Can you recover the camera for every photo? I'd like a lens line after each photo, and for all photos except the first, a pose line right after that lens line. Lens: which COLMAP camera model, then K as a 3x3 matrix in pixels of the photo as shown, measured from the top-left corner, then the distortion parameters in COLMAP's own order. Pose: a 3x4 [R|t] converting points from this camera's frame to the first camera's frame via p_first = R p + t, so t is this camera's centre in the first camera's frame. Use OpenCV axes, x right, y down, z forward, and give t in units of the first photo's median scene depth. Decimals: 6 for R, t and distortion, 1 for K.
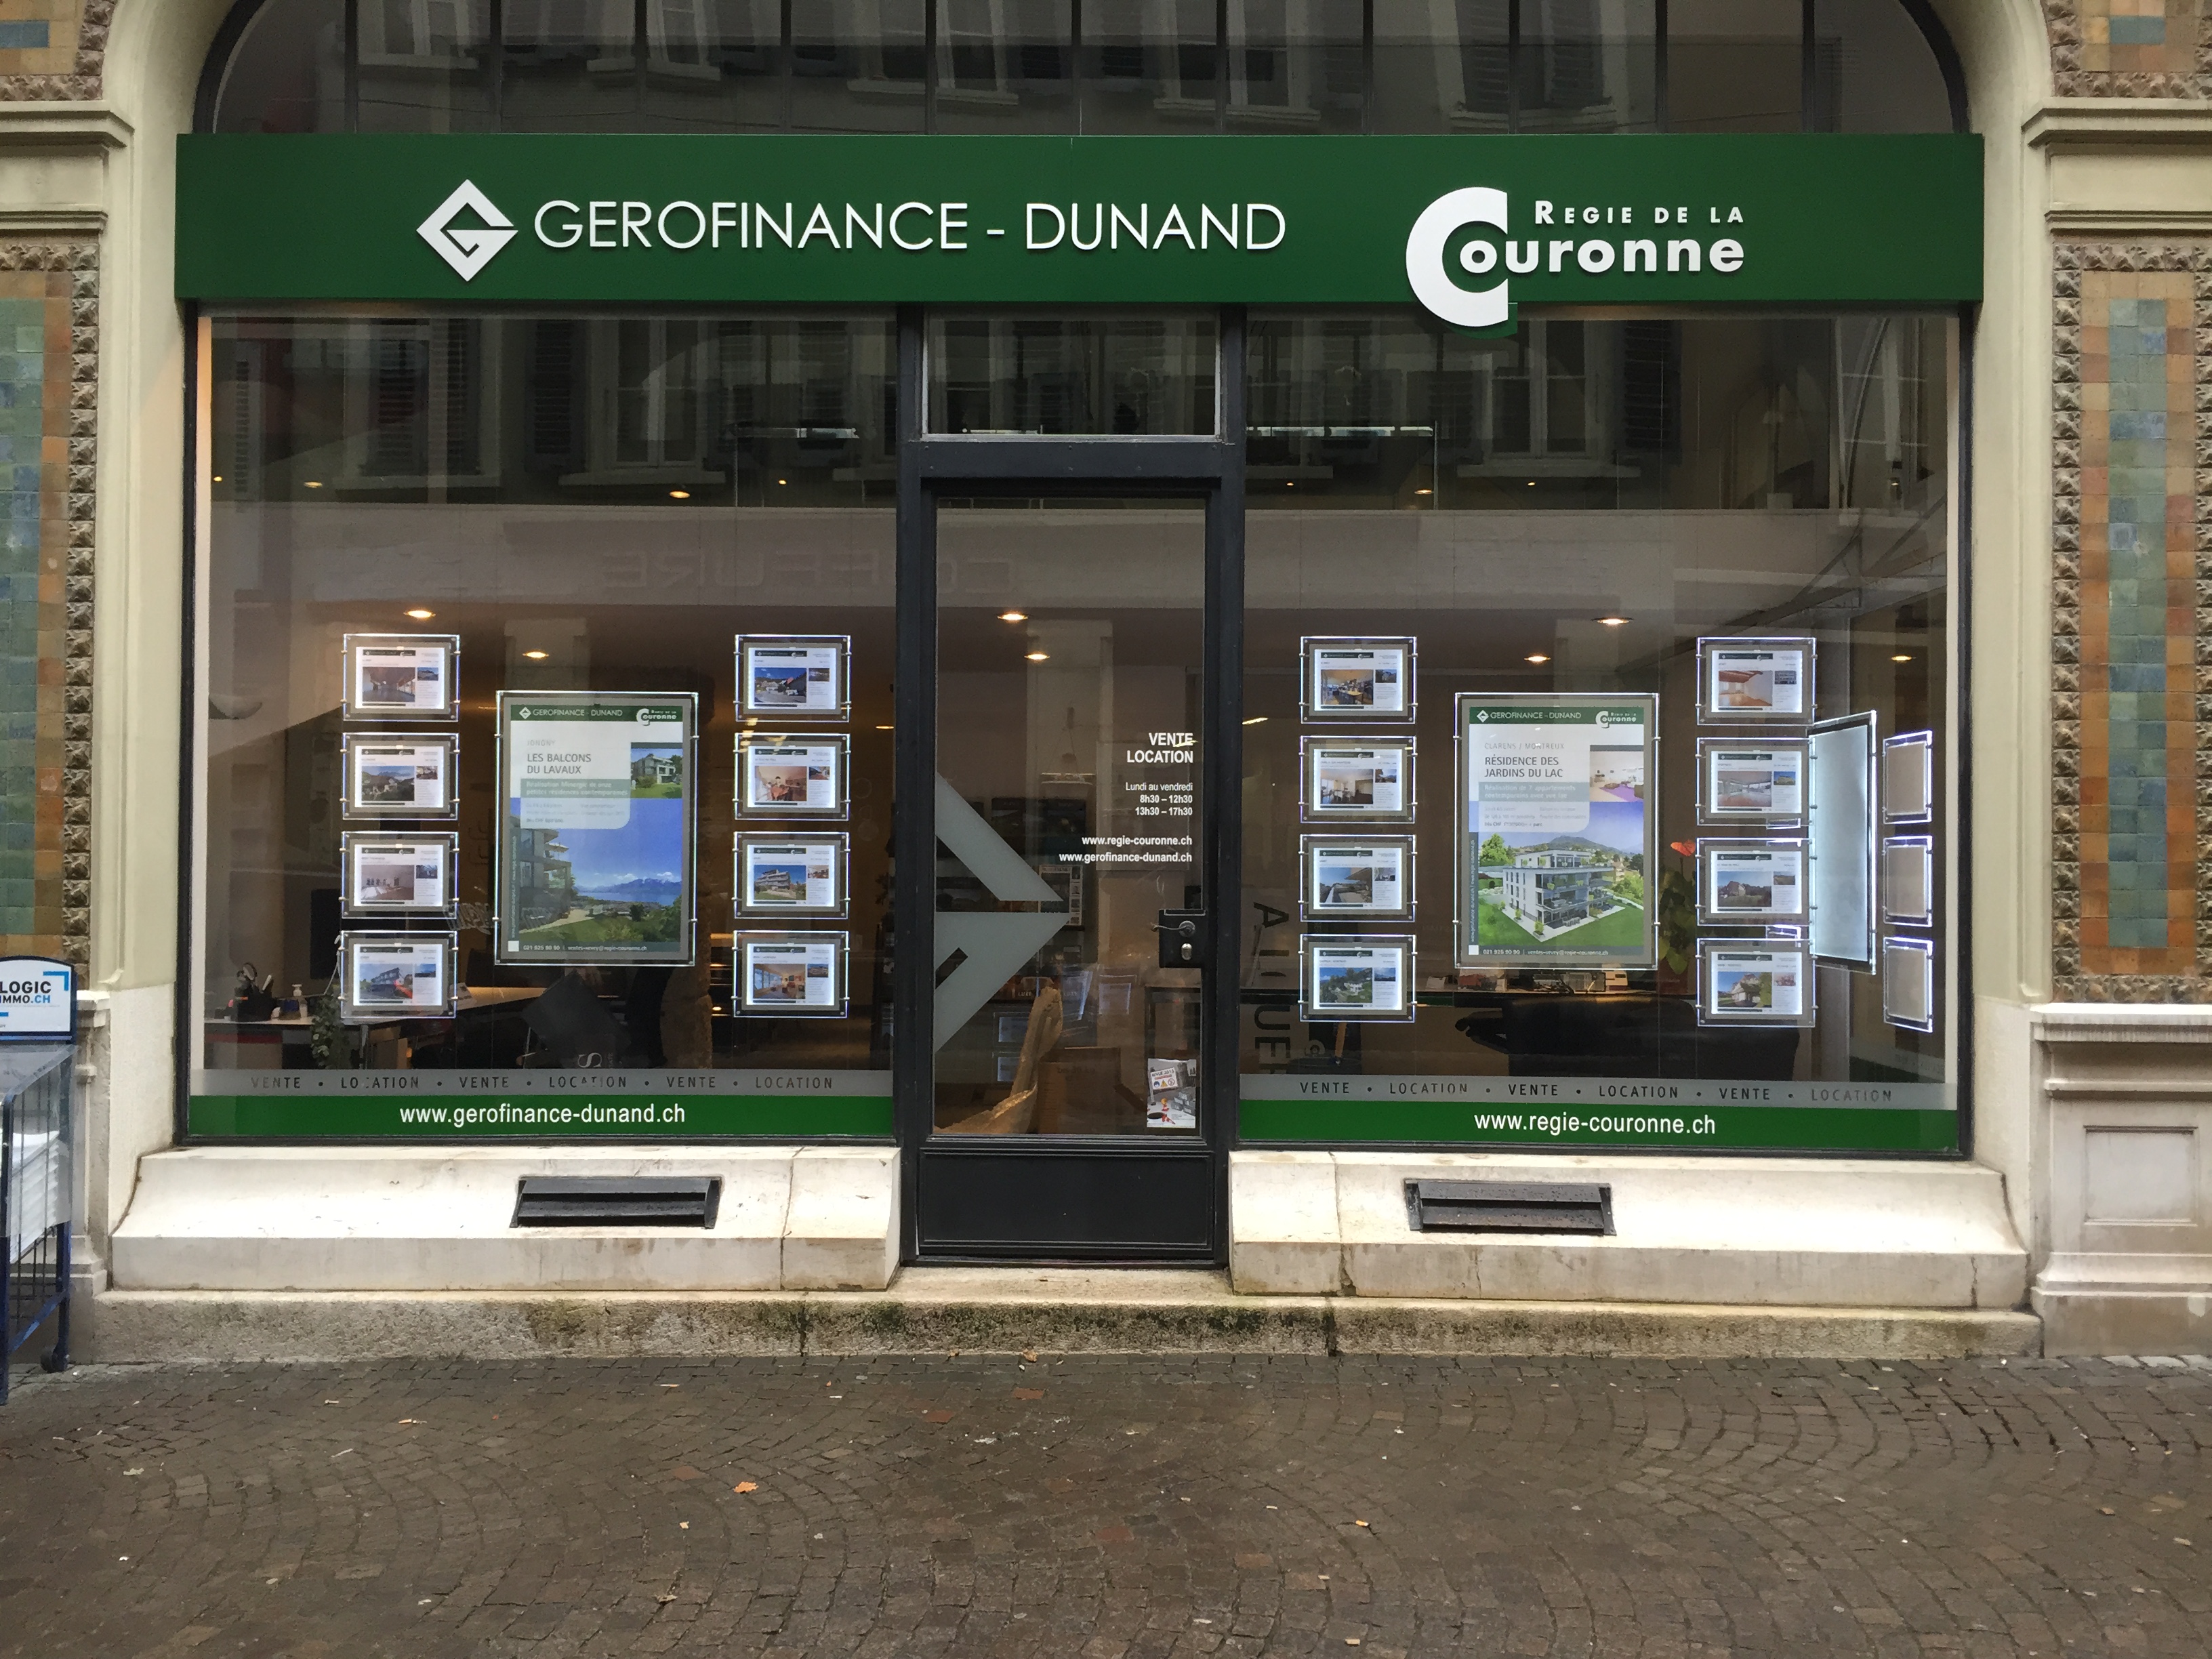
lens RADIAL K [[1927.8, 0, 1112.4], [0, 1927.8, 836.4], [0, 0, 1]] dist [0.103462, -0.144920]
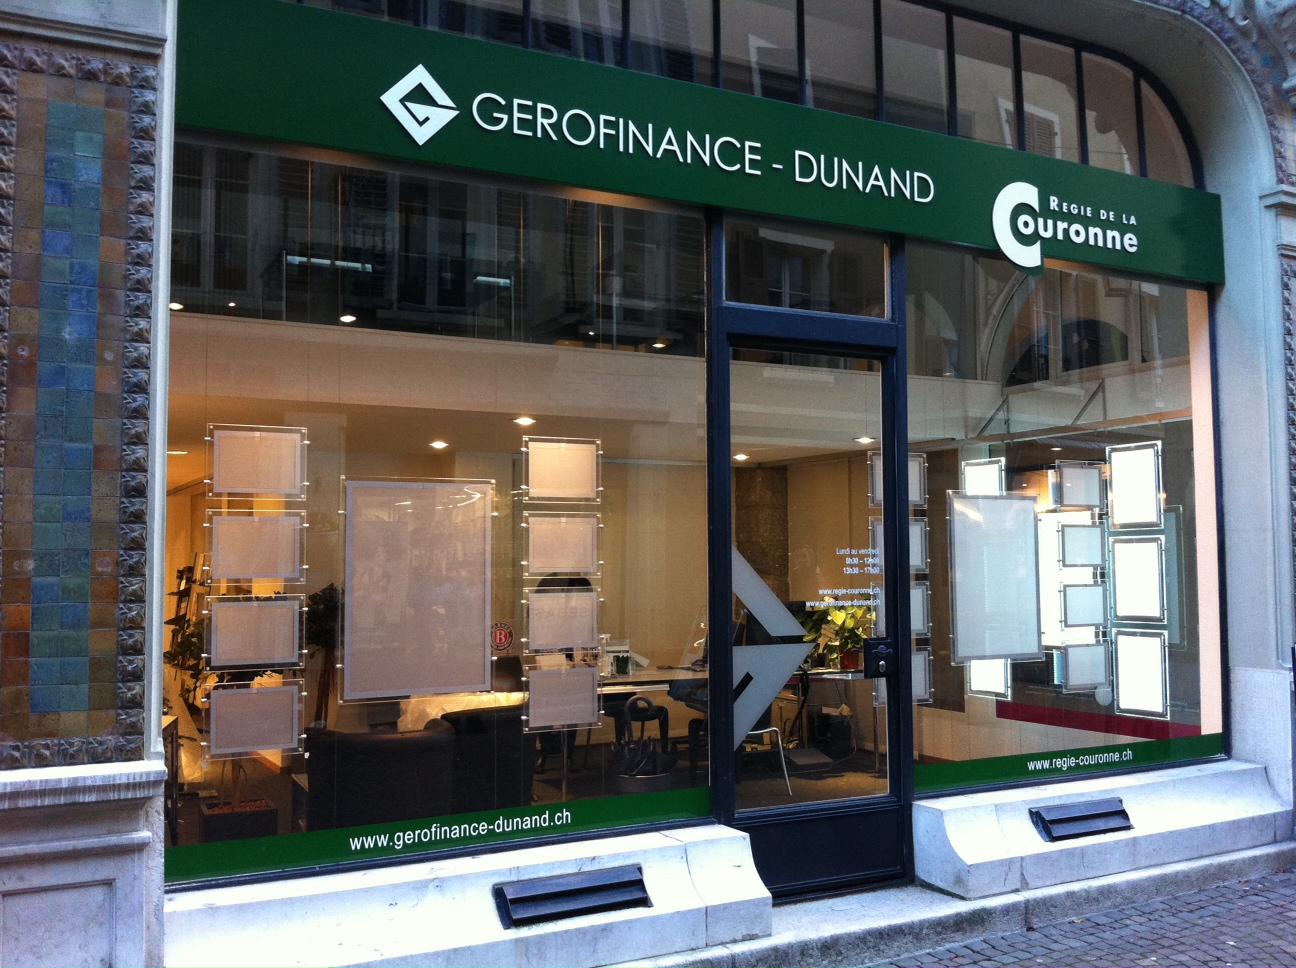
lens RADIAL K [[1238.4, 0, 633.0], [0, 1238.4, 488.4], [0, 0, 1]] dist [0.103281, -0.320127]
pose [[0.871213, 0.016905, 0.490615, -0.600820], [0.007146, 0.998864, -0.047107, -0.032929], [-0.490854, 0.044546, 0.870102, 0.269977]]
